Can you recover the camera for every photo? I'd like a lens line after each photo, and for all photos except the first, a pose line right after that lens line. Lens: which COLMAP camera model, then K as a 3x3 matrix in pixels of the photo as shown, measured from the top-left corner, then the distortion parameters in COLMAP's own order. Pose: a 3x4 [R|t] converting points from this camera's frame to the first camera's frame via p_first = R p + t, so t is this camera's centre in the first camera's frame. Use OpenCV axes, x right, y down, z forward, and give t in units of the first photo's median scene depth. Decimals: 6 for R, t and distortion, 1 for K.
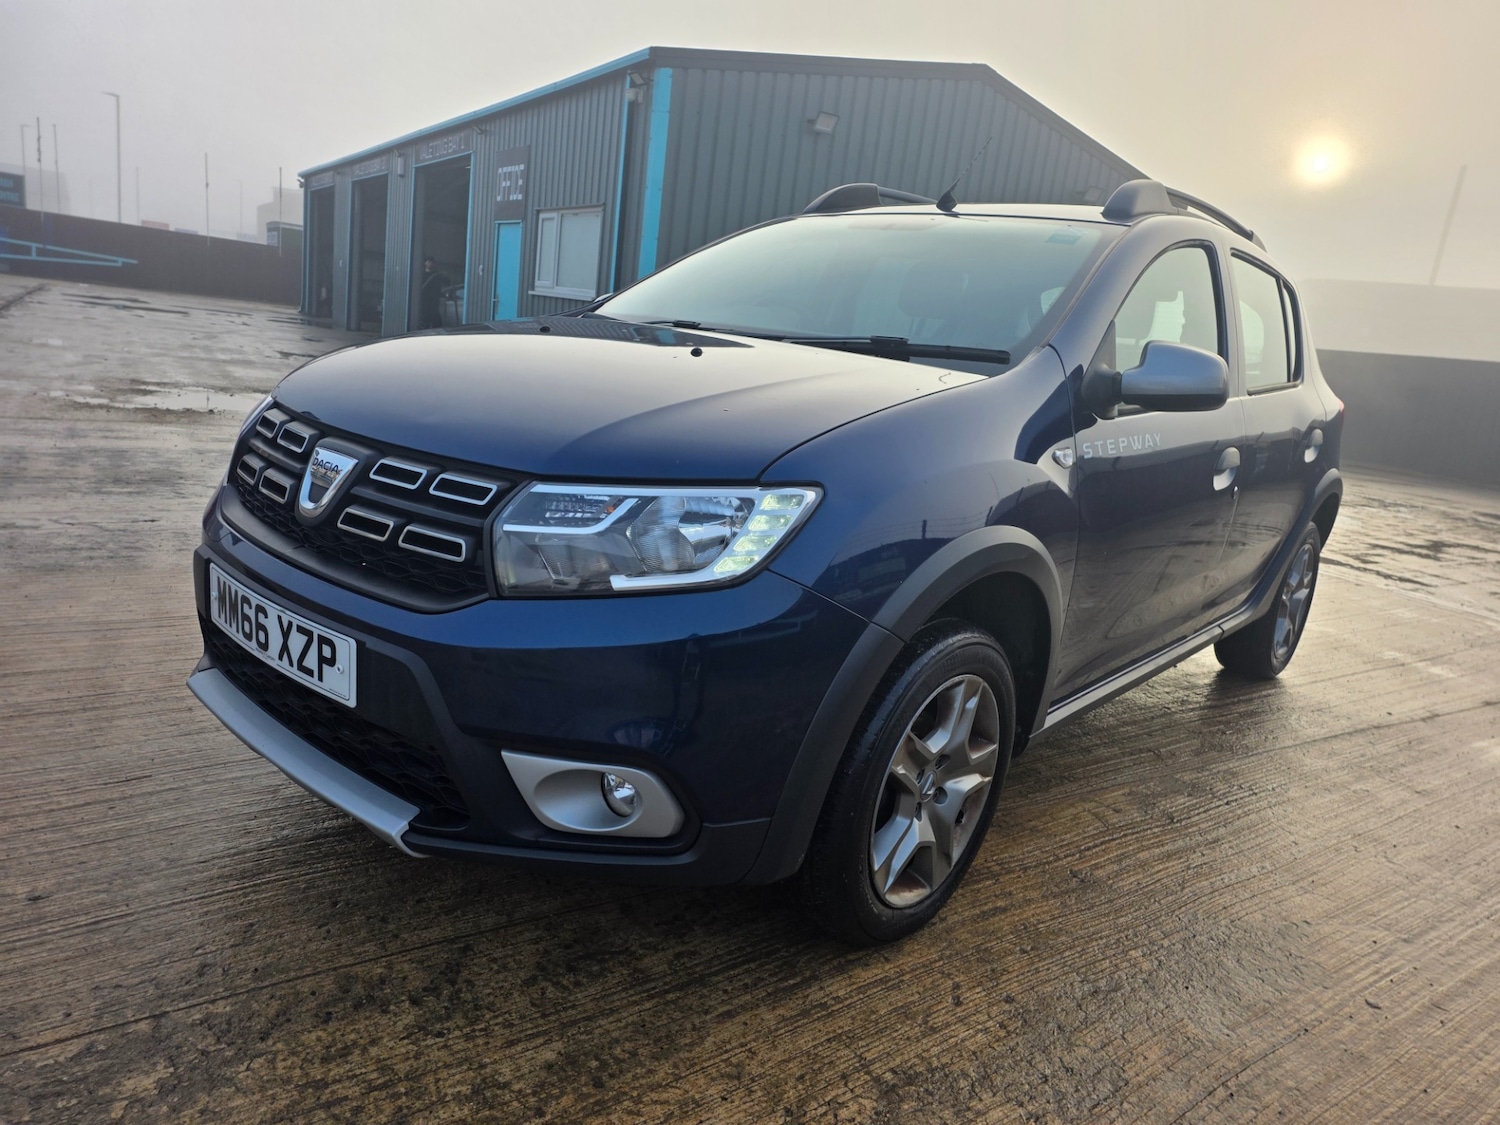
lens RADIAL K [[997.6, 0, 758.0], [0, 997.6, 557.2], [0, 0, 1]] dist [0.042546, -0.021633]
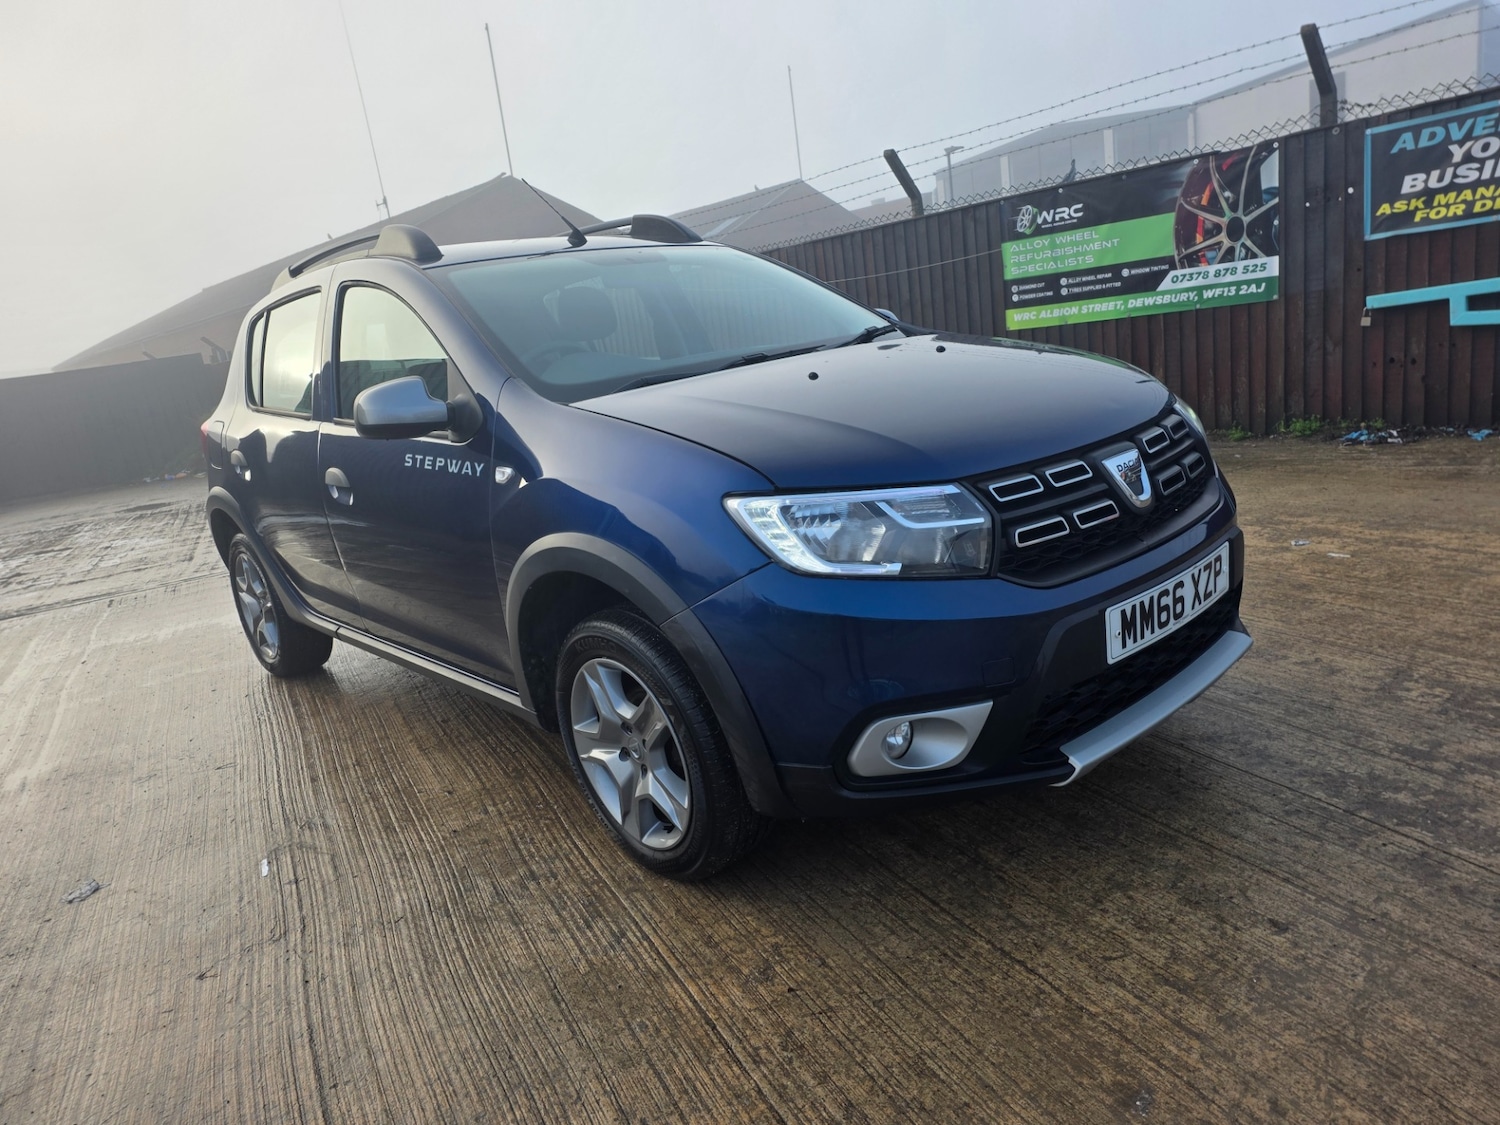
lens RADIAL K [[991.0, 0, 744.8], [0, 991.0, 555.4], [0, 0, 1]] dist [0.063680, -0.046218]
pose [[0.100228, -0.346110, 0.932825, -1.453083], [0.357716, 0.887392, 0.290818, -0.451656], [-0.928436, 0.304538, 0.212750, 1.069073]]
